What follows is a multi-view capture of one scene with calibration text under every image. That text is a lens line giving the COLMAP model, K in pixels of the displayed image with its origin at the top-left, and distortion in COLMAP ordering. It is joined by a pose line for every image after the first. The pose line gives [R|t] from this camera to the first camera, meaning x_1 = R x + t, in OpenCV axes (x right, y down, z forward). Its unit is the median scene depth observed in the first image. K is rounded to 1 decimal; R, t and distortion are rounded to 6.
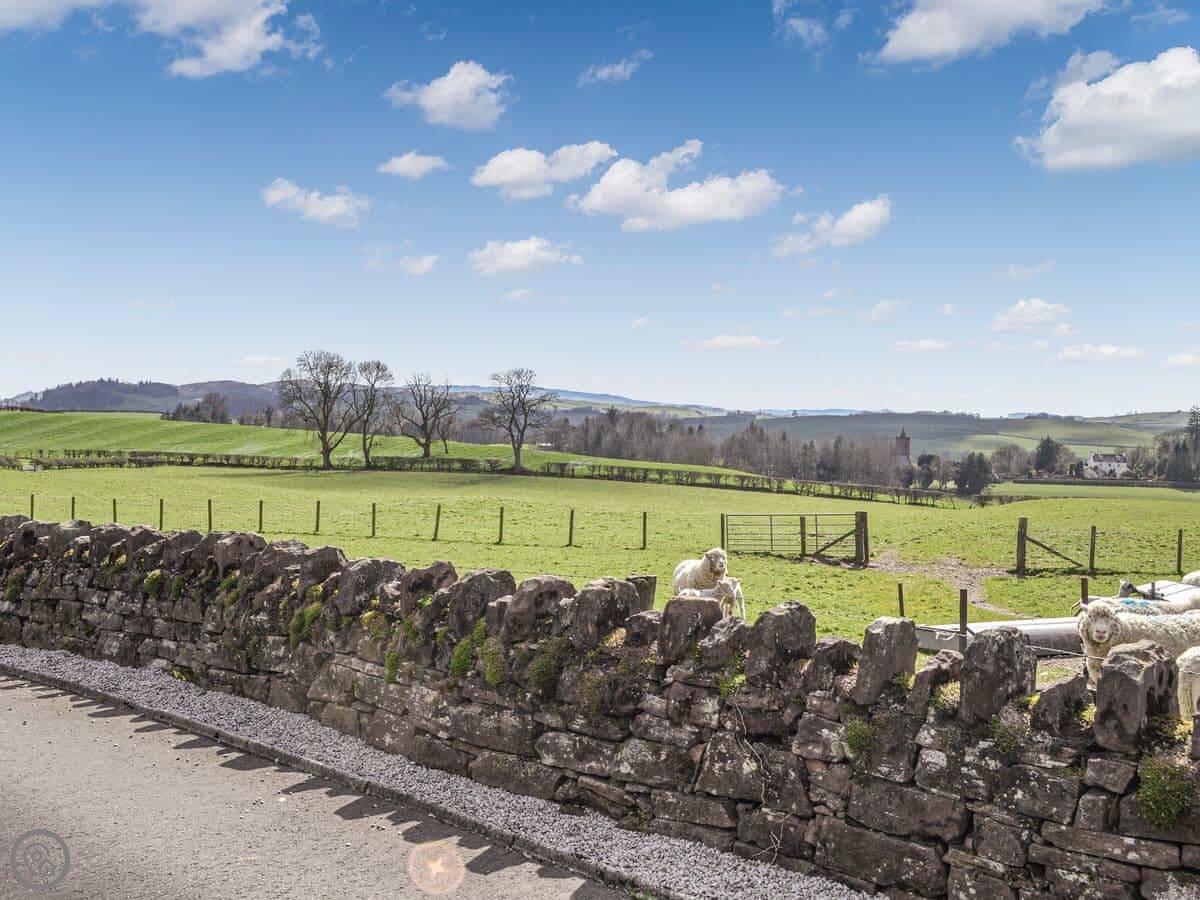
lens RADIAL K [[1065.4, 0, 600.0], [0, 1065.4, 450.0], [0, 0, 1]] dist [-0.058445, -0.011125]
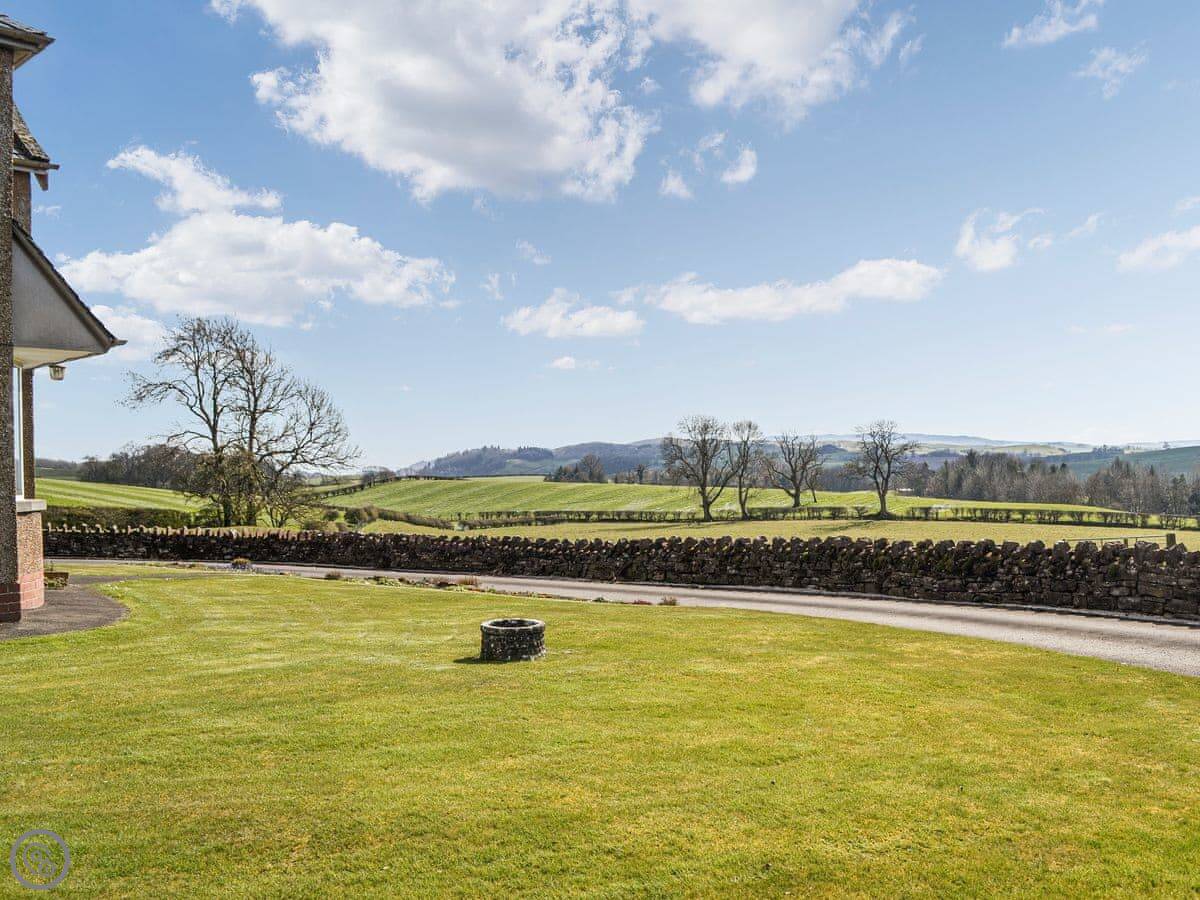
lens RADIAL K [[1255.3, 0, 600.0], [0, 1255.3, 450.0], [0, 0, 1]] dist [-0.084629, -0.020738]
pose [[0.961123, -0.049492, -0.271650, -0.007345], [0.039110, 0.998287, -0.043505, -0.003145], [0.273337, 0.031190, 0.961412, -0.280379]]
